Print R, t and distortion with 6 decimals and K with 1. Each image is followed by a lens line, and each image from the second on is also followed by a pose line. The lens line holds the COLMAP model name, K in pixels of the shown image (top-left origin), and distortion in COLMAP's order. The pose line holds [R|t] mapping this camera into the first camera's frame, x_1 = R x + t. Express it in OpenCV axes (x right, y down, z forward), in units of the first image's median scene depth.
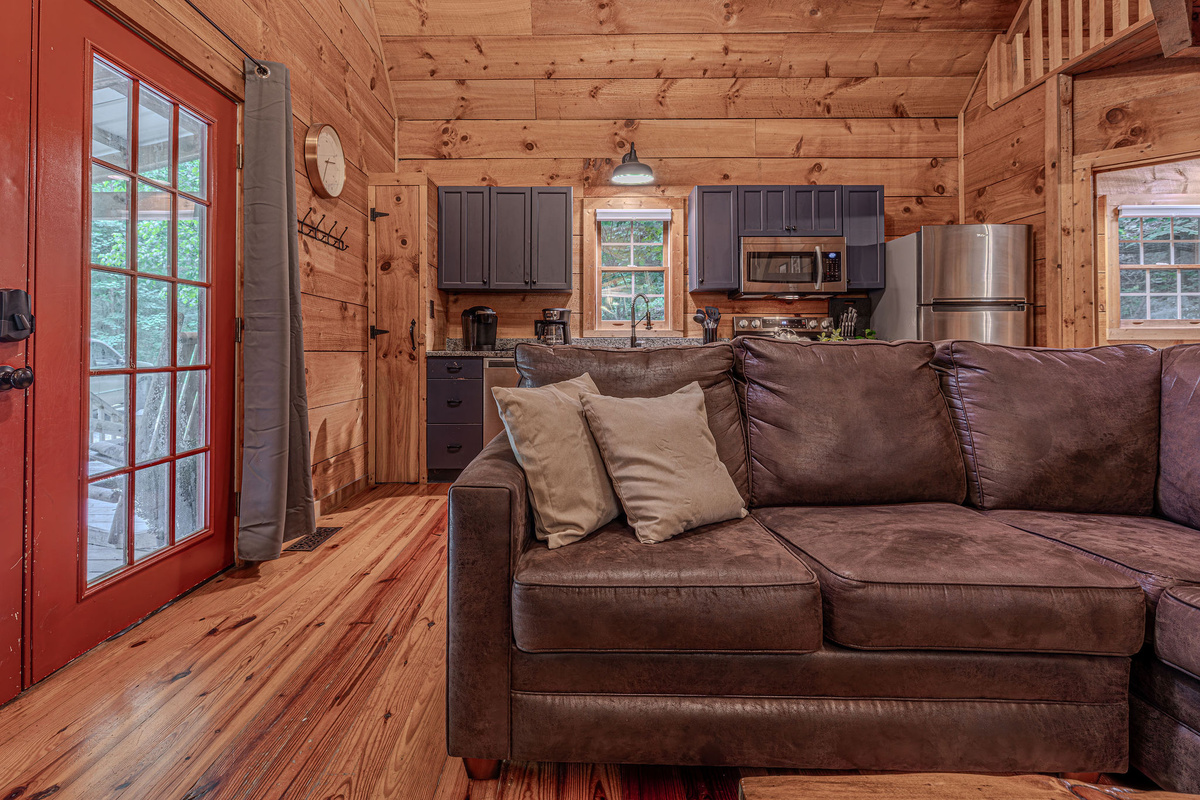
lens RADIAL K [[568.1, 0, 587.9], [0, 568.1, 346.5], [0, 0, 1]] dist [-0.001082, 0.002339]
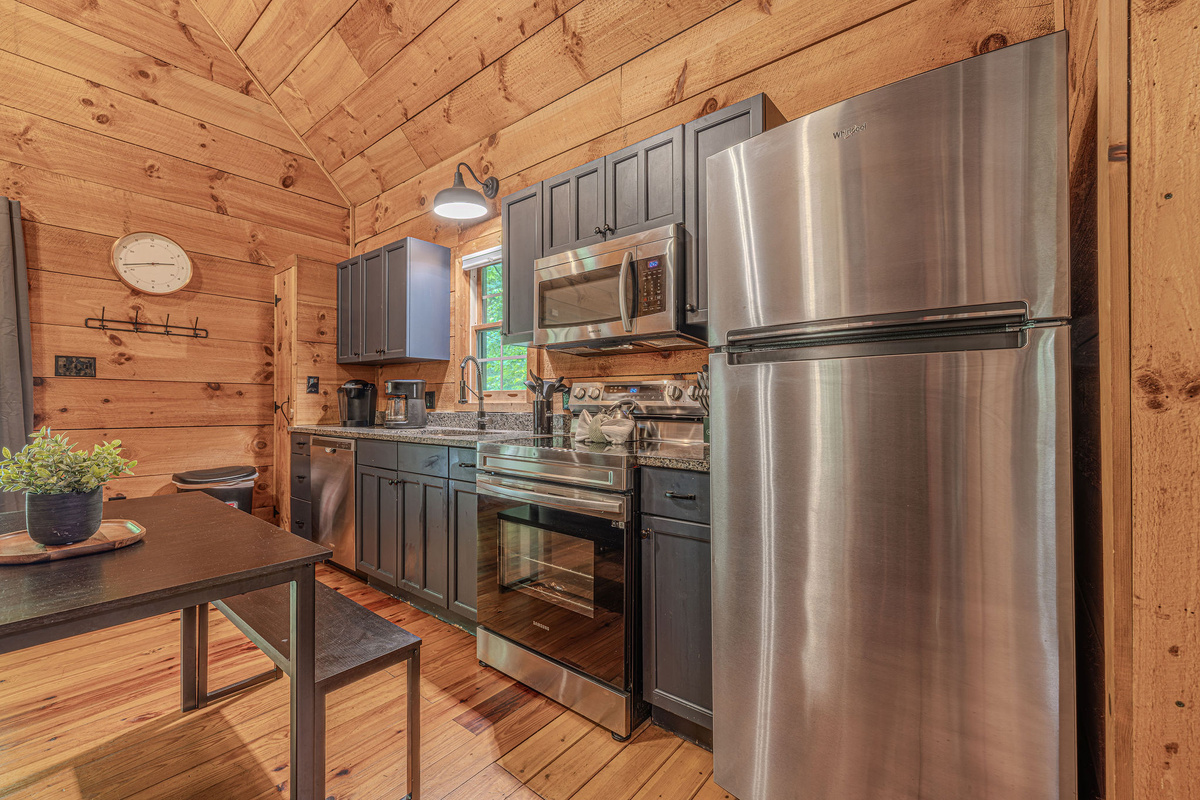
lens RADIAL K [[506.4, 0, 603.6], [0, 506.4, 406.8], [0, 0, 1]] dist [-0.000248, 0.000166]
pose [[0.767729, 0.005054, -0.640754, 0.748725], [0.001392, 0.999953, 0.009556, -0.034128], [0.640773, -0.008228, 0.767686, 0.648834]]
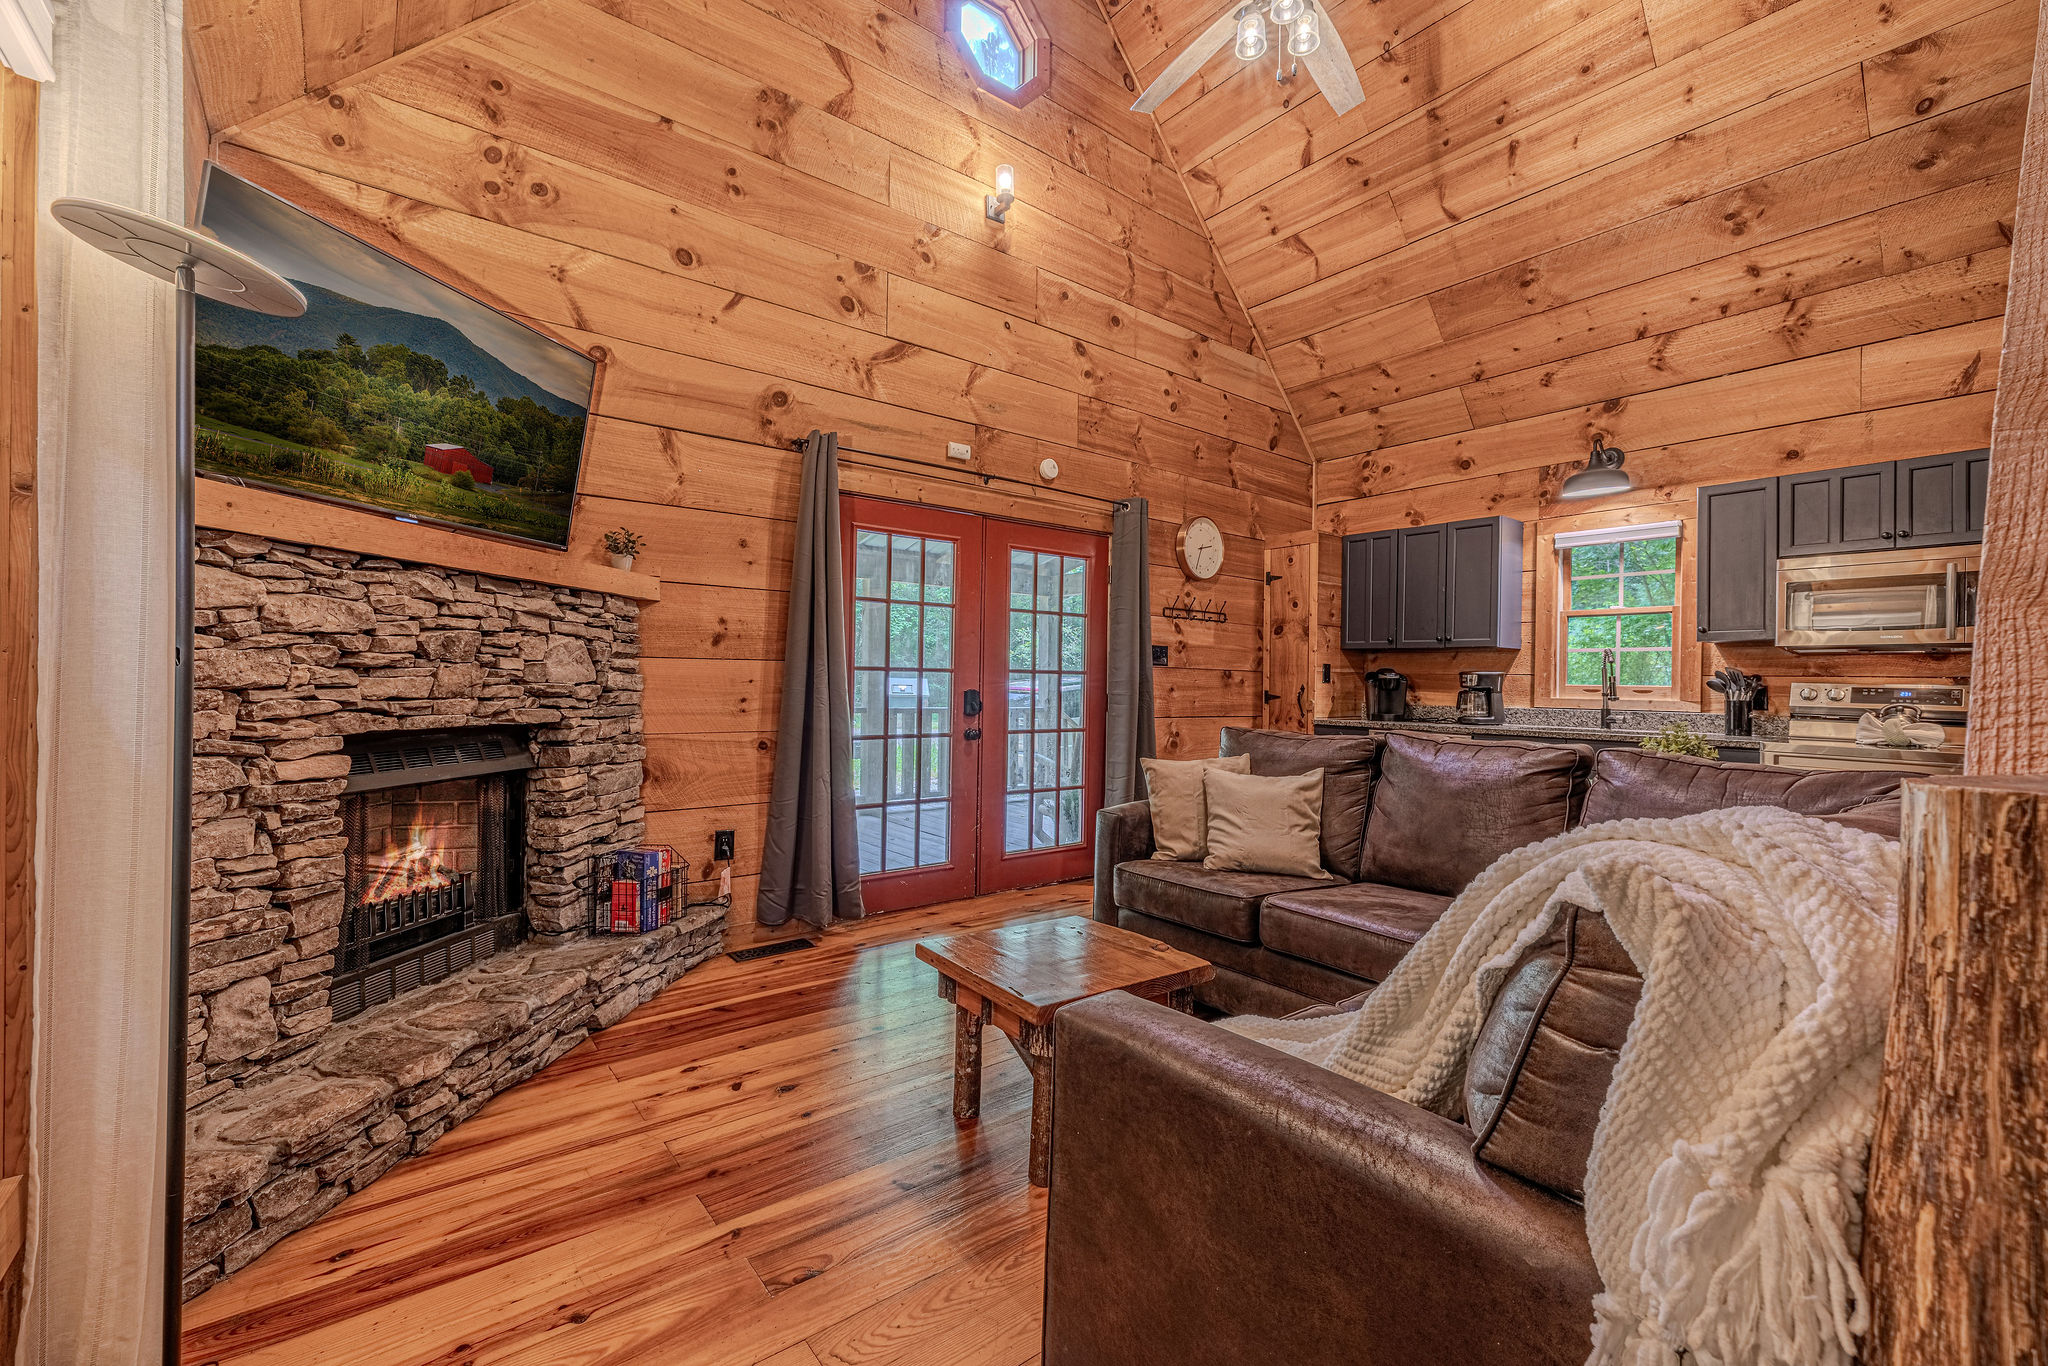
lens RADIAL K [[877.0, 0, 1018.5], [0, 877.0, 668.0], [0, 0, 1]] dist [0.003497, -0.000477]
pose [[0.619033, 0.000028, -0.785365, 0.552188], [-0.013297, 0.999857, -0.010446, -0.054229], [0.785253, 0.016910, 0.618945, -0.284862]]
